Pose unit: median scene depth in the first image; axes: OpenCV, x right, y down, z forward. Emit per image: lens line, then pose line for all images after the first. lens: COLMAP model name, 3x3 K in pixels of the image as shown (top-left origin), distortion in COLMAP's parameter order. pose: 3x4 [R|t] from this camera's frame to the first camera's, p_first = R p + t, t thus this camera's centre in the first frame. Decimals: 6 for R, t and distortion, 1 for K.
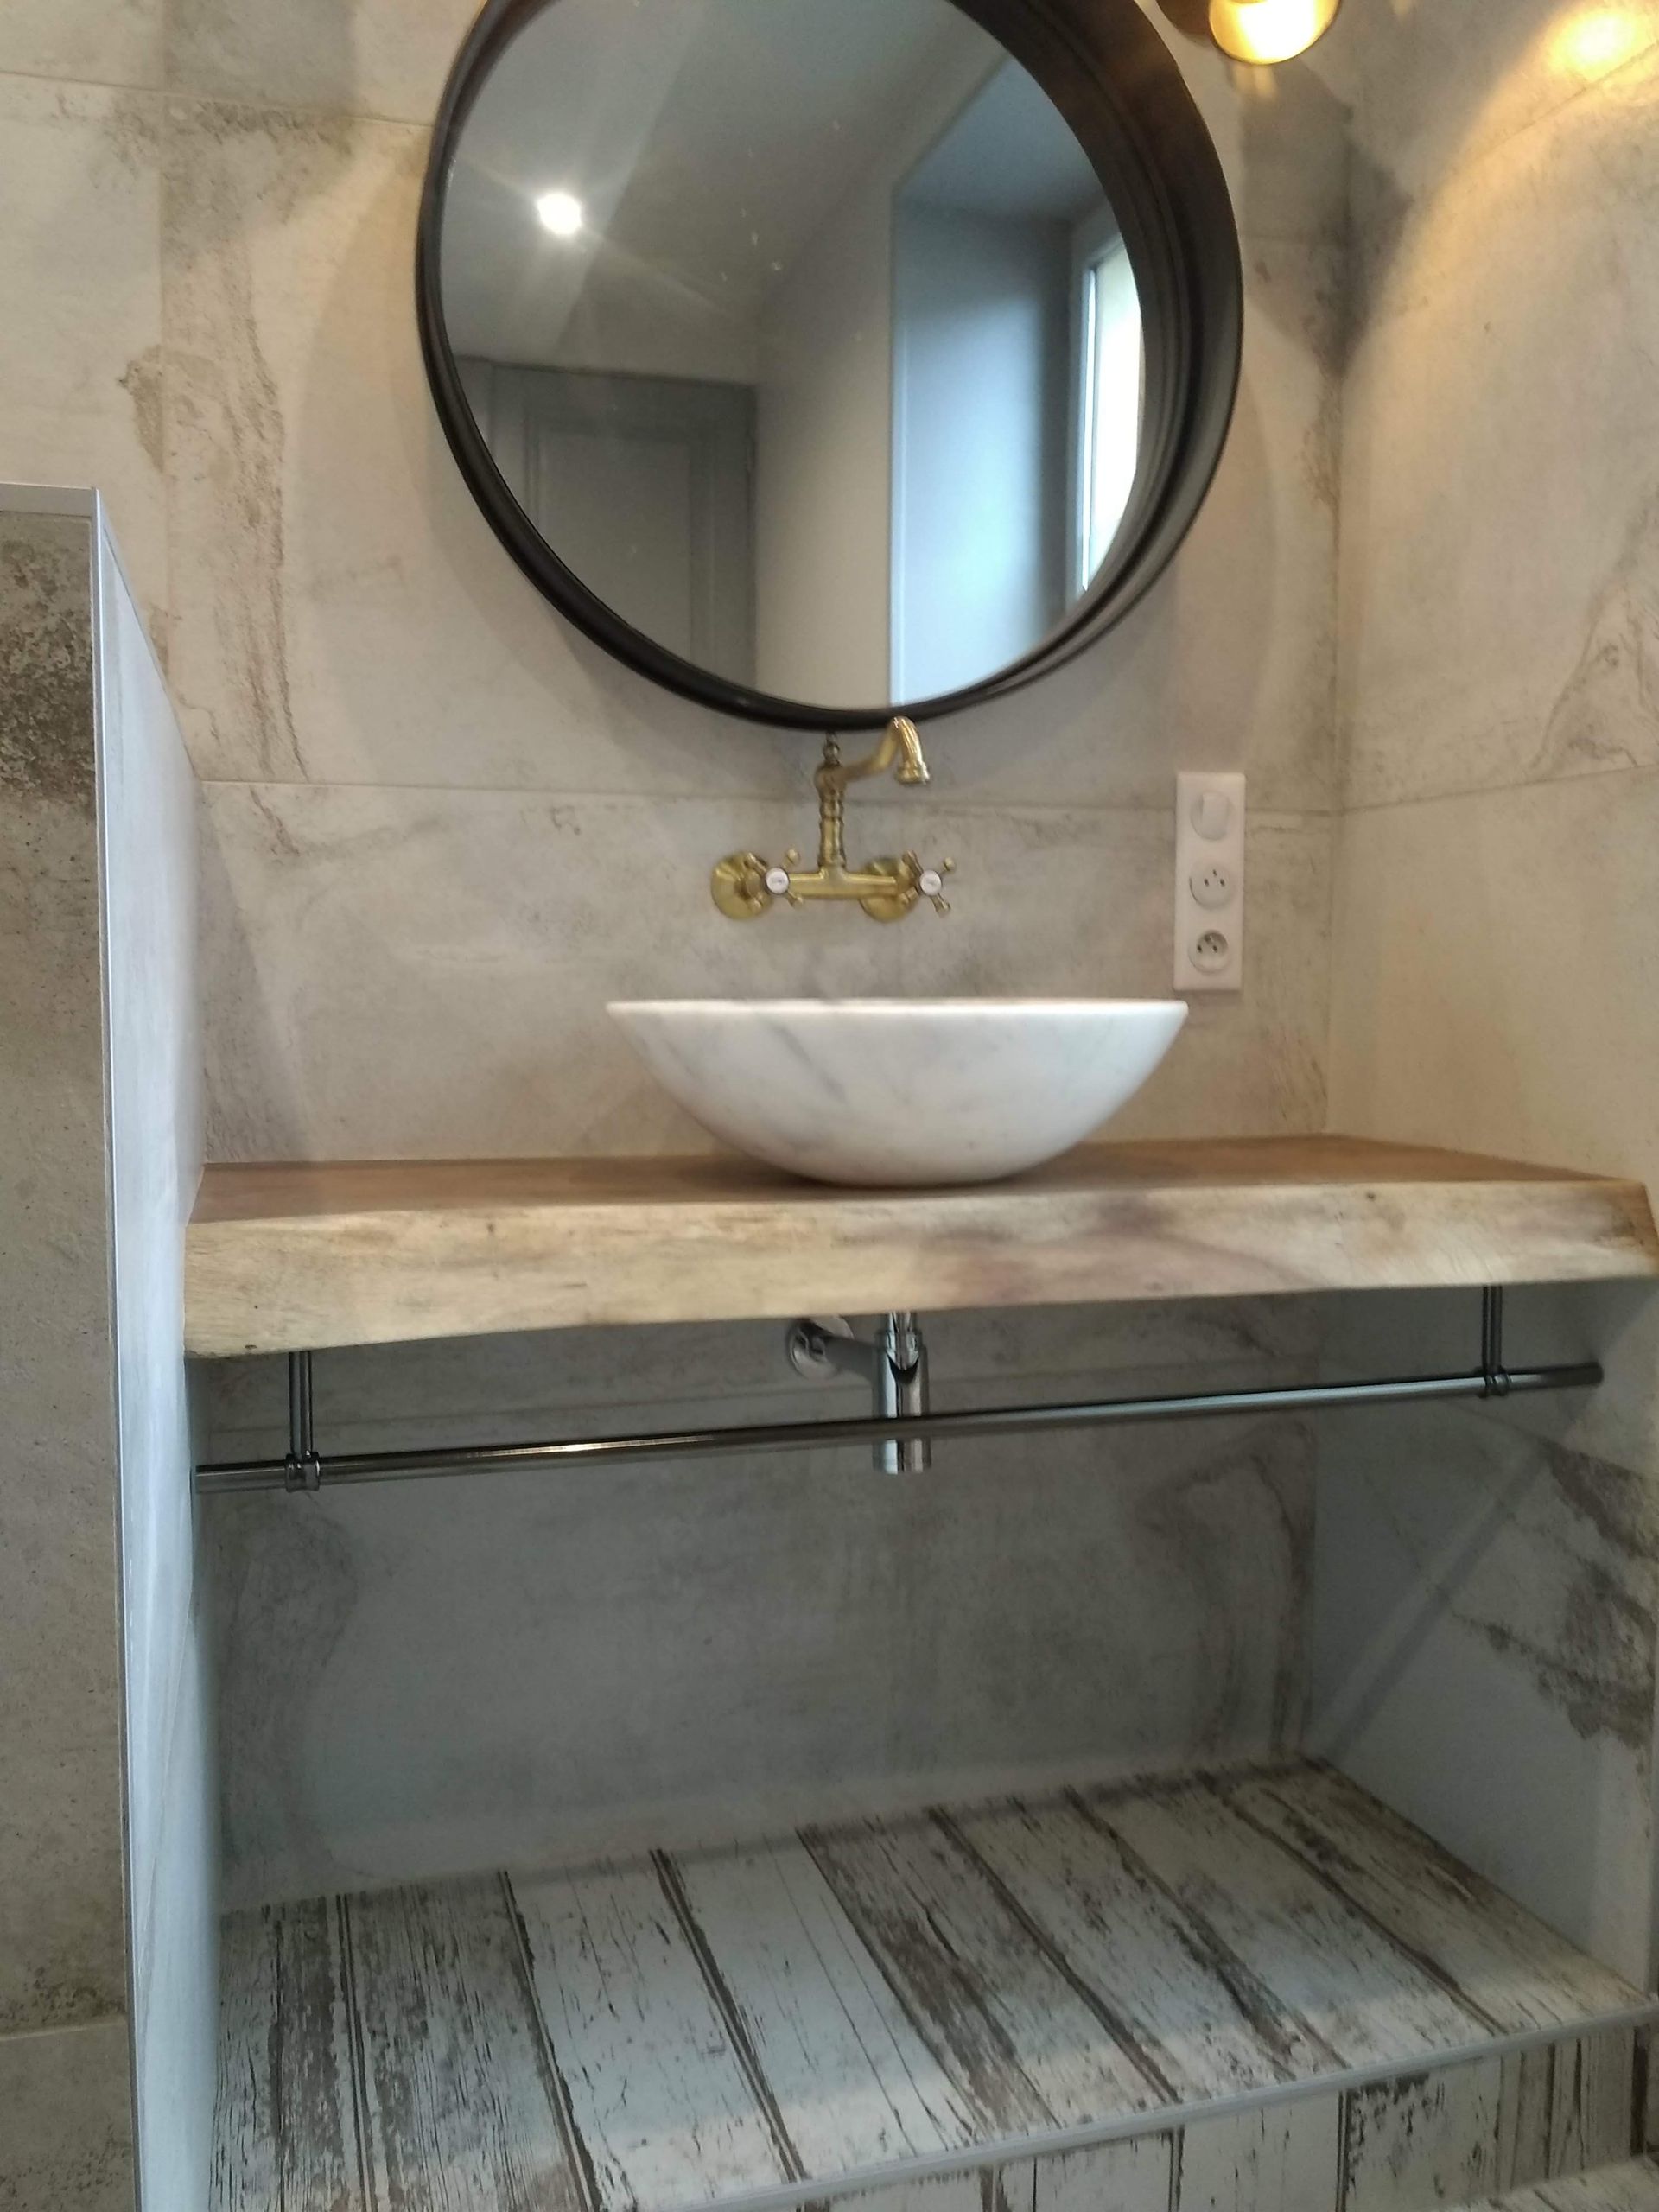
lens RADIAL K [[1787.6, 0, 819.4], [0, 1787.6, 1093.3], [0, 0, 1]] dist [0.020809, -0.048065]
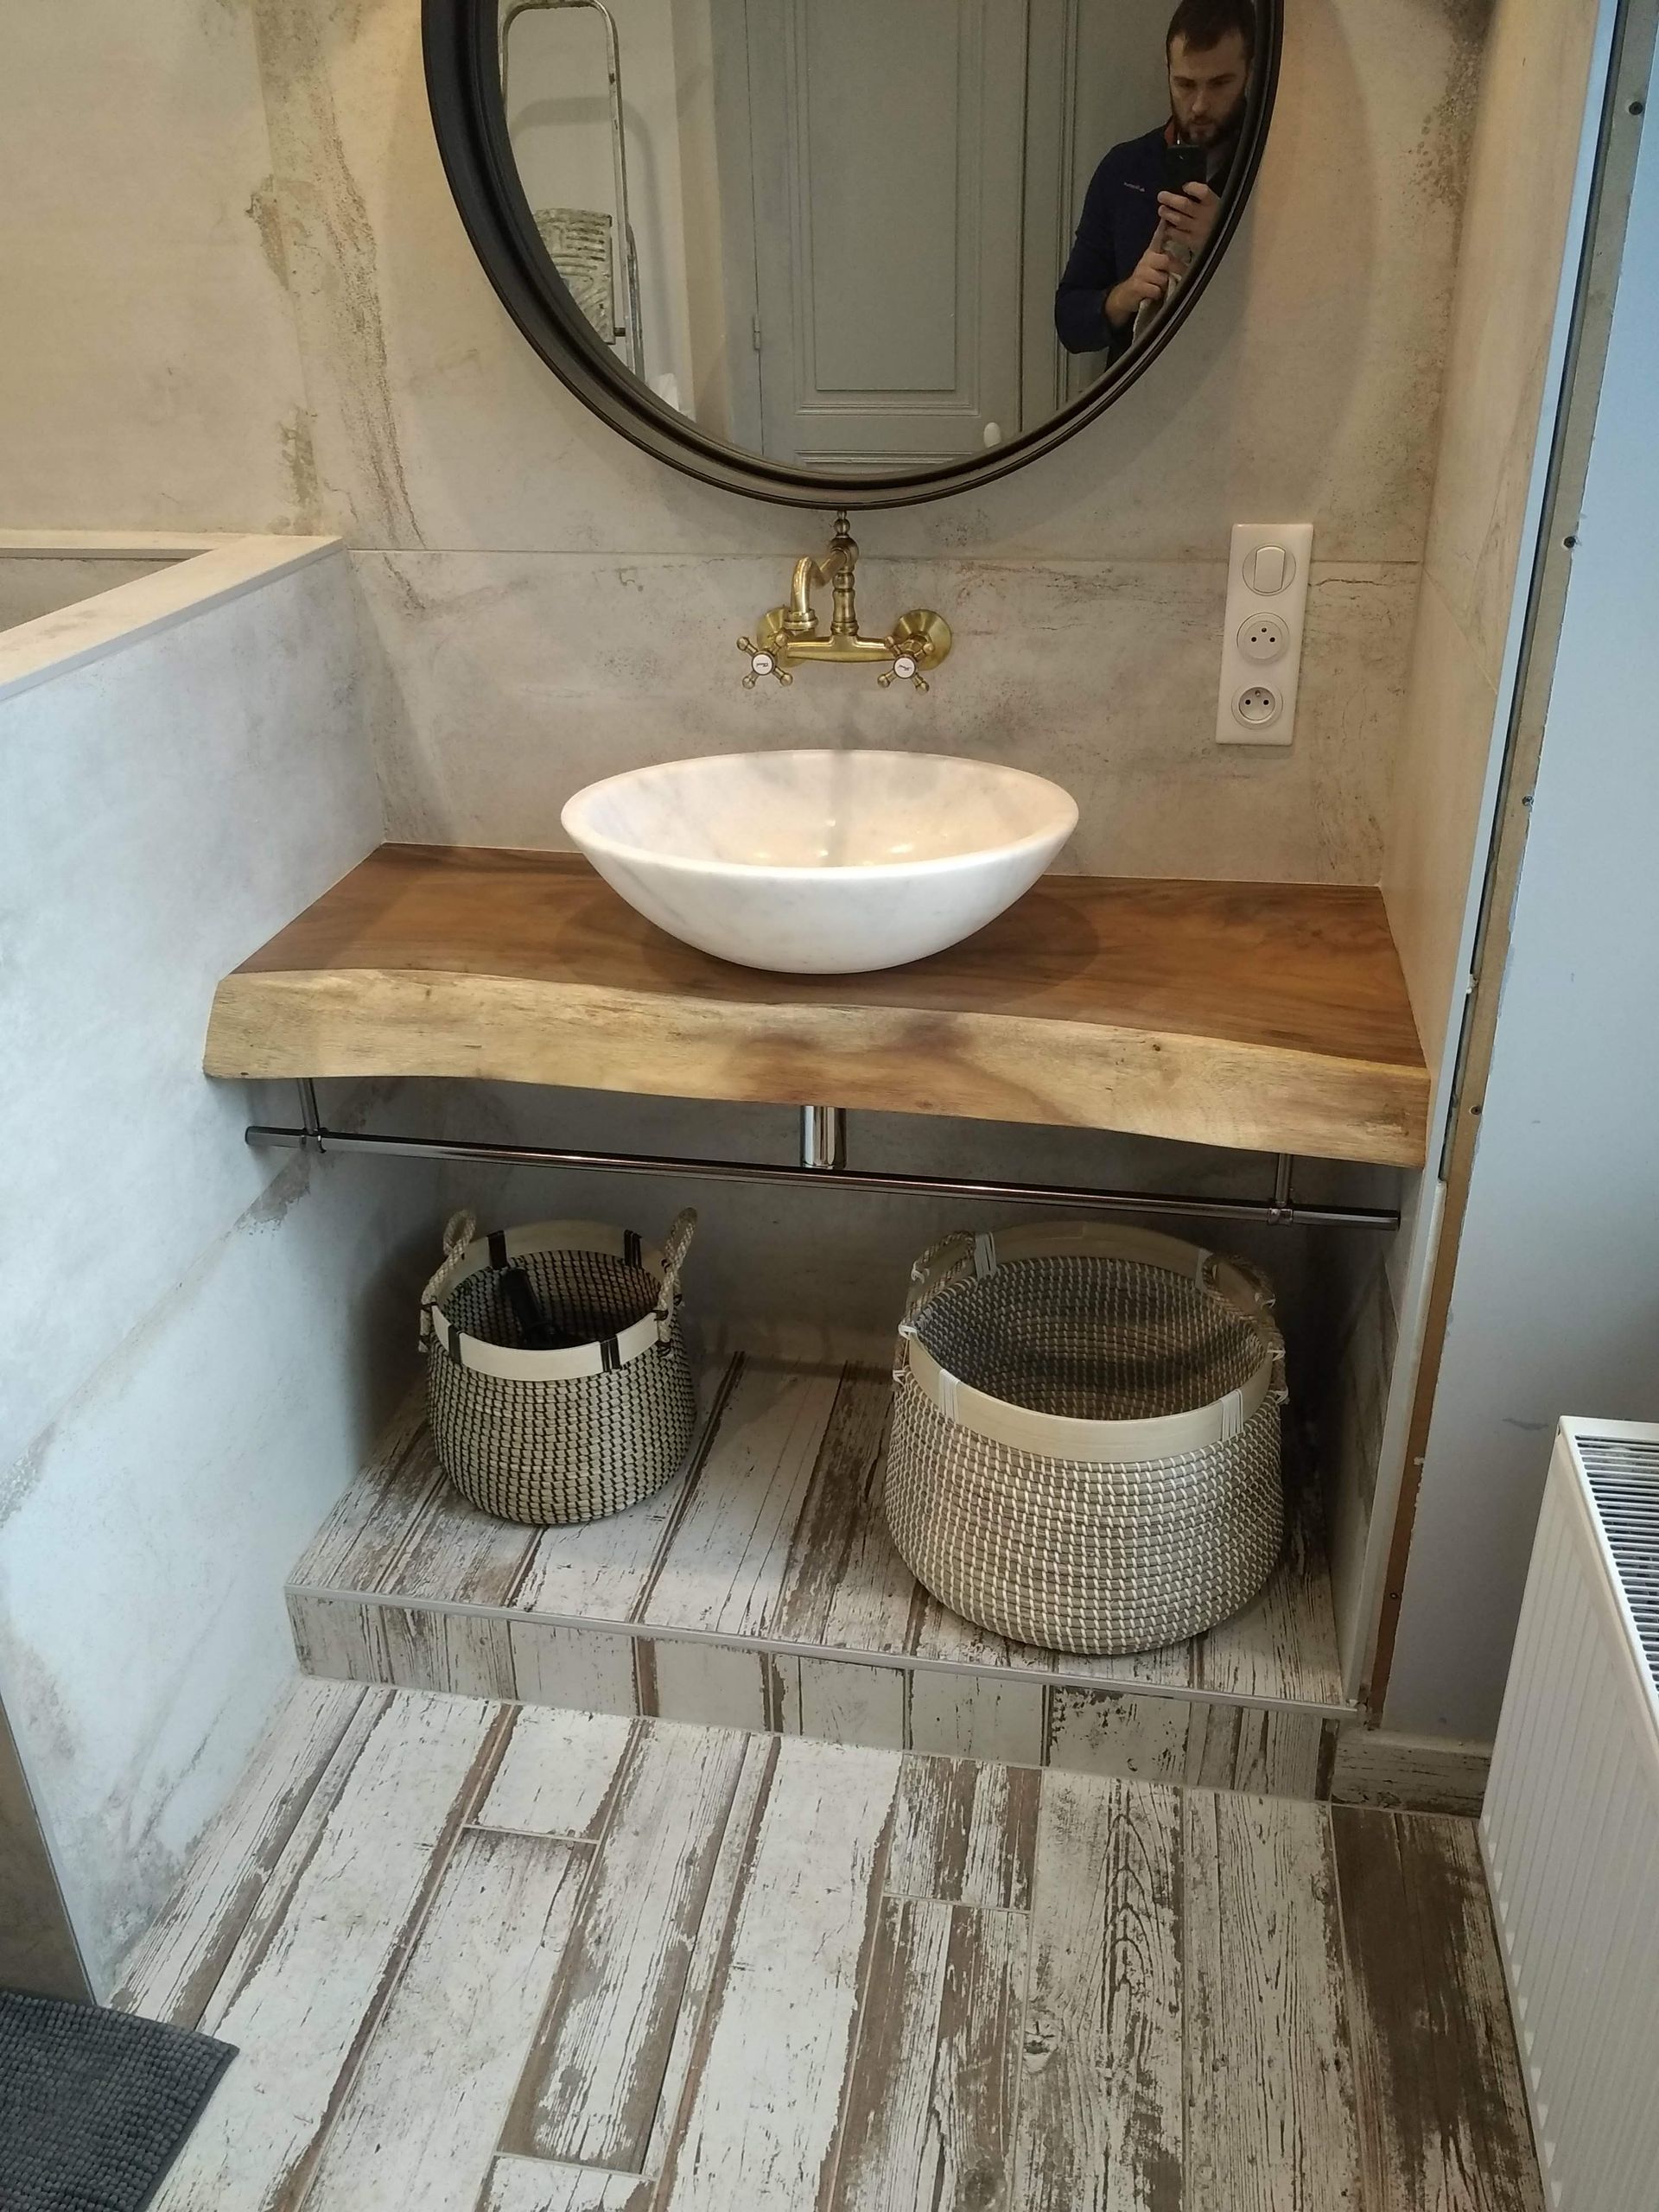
lens RADIAL K [[1787.6, 0, 819.4], [0, 1787.6, 1093.3], [0, 0, 1]] dist [0.020809, -0.048065]
pose [[0.889261, 0.188572, -0.416719, 0.551939], [-0.009498, 0.918478, 0.395358, -0.329629], [0.457301, -0.347619, 0.818558, -0.008421]]
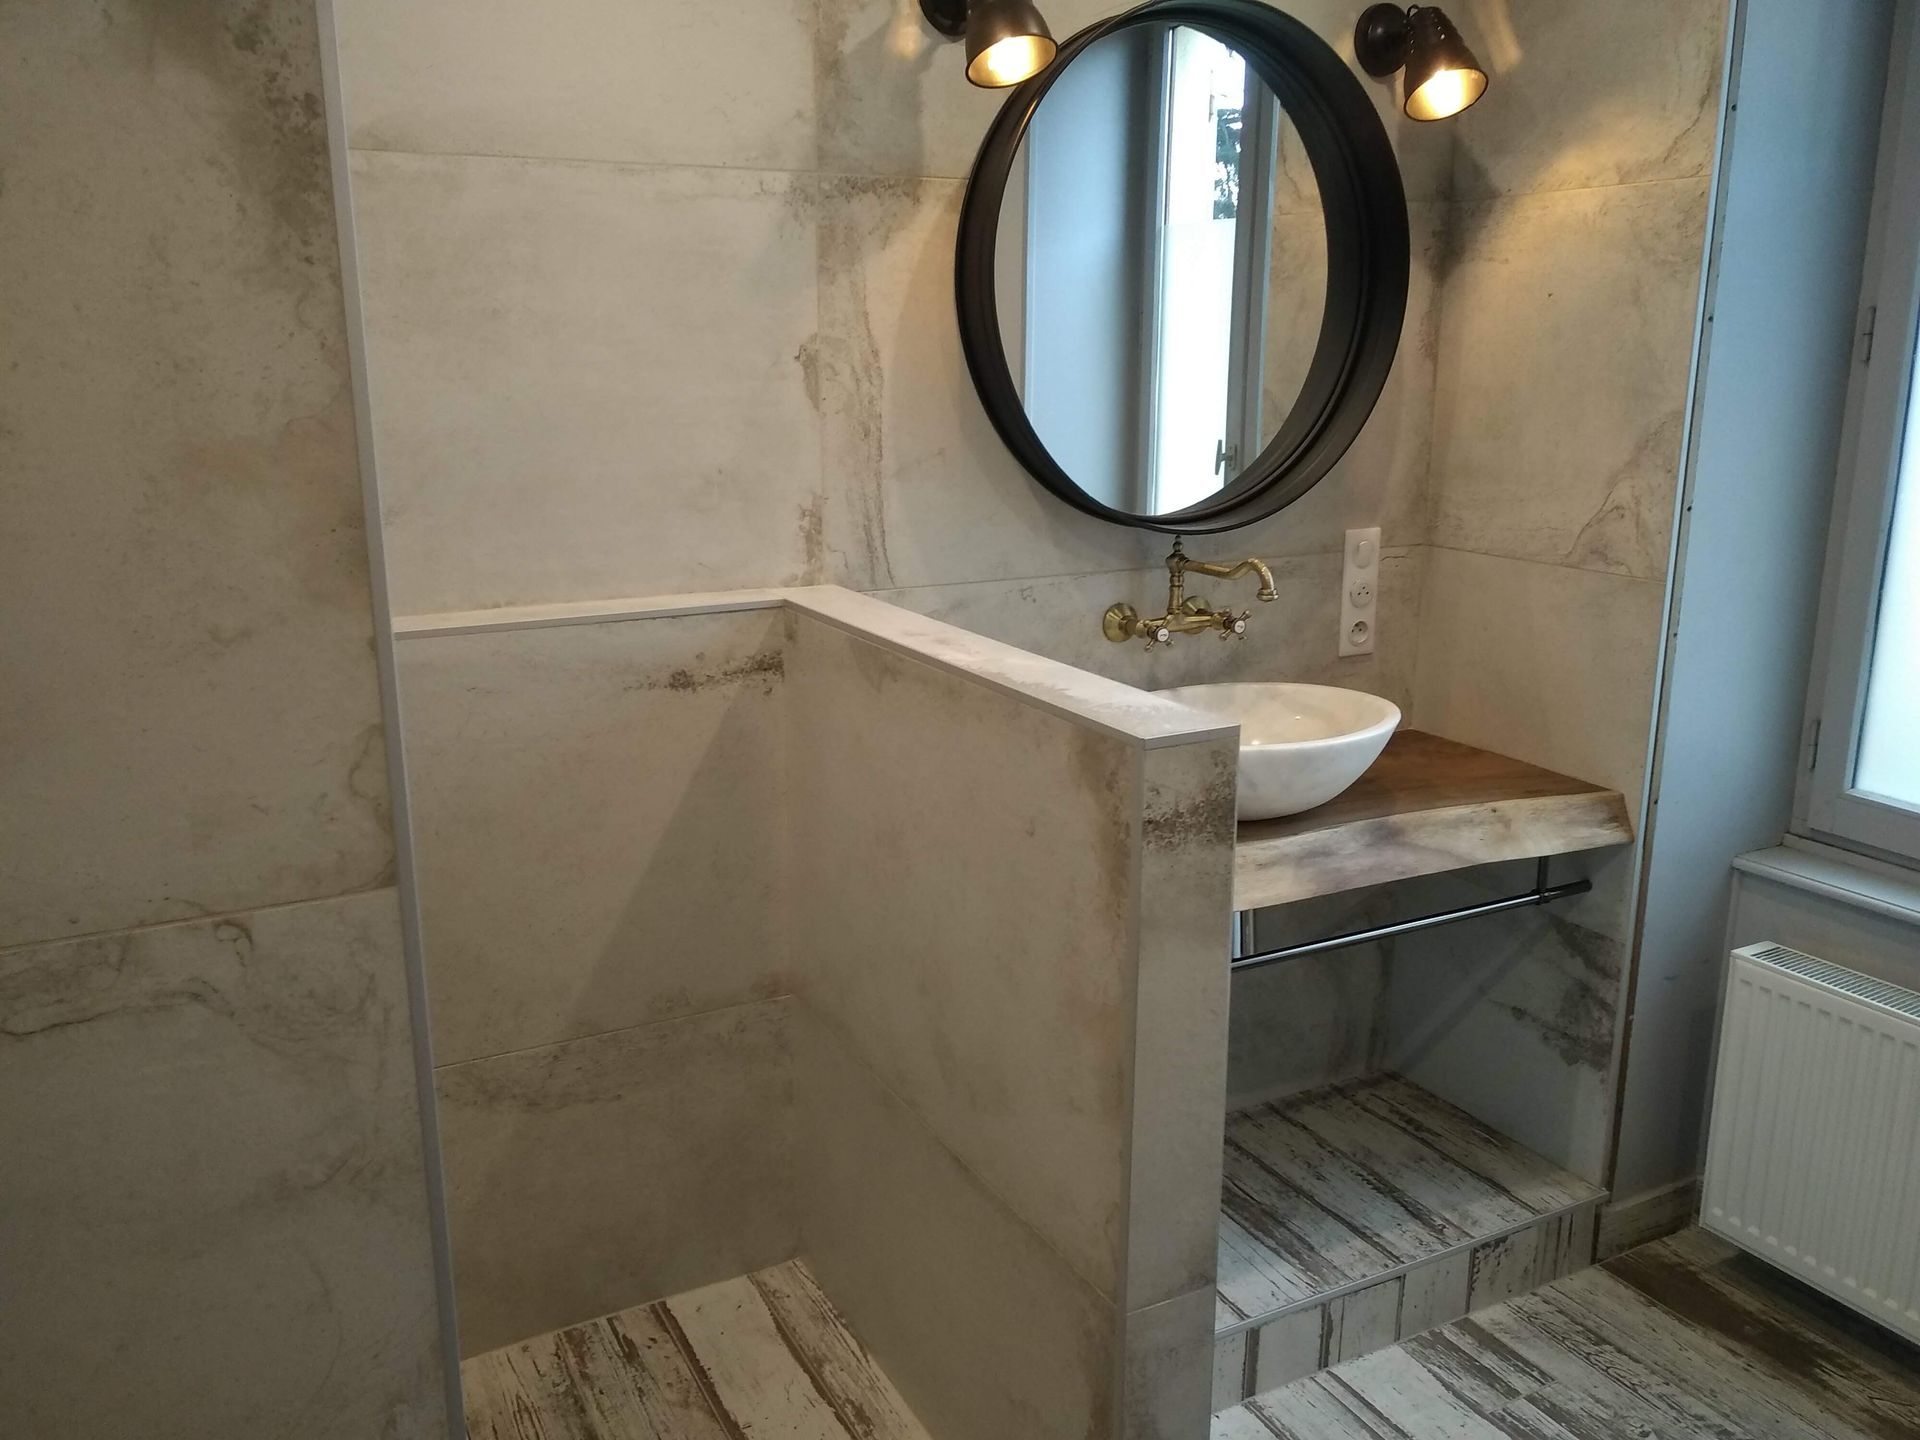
lens RADIAL K [[1544.7, 0, 958.4], [0, 1544.7, 724.4], [0, 0, 1]] dist [0.029142, -0.050028]
pose [[0.982568, -0.049456, 0.179205, -0.507840], [0.017286, 0.984094, 0.176807, -0.312396], [-0.185098, -0.170627, 0.967794, -0.441226]]
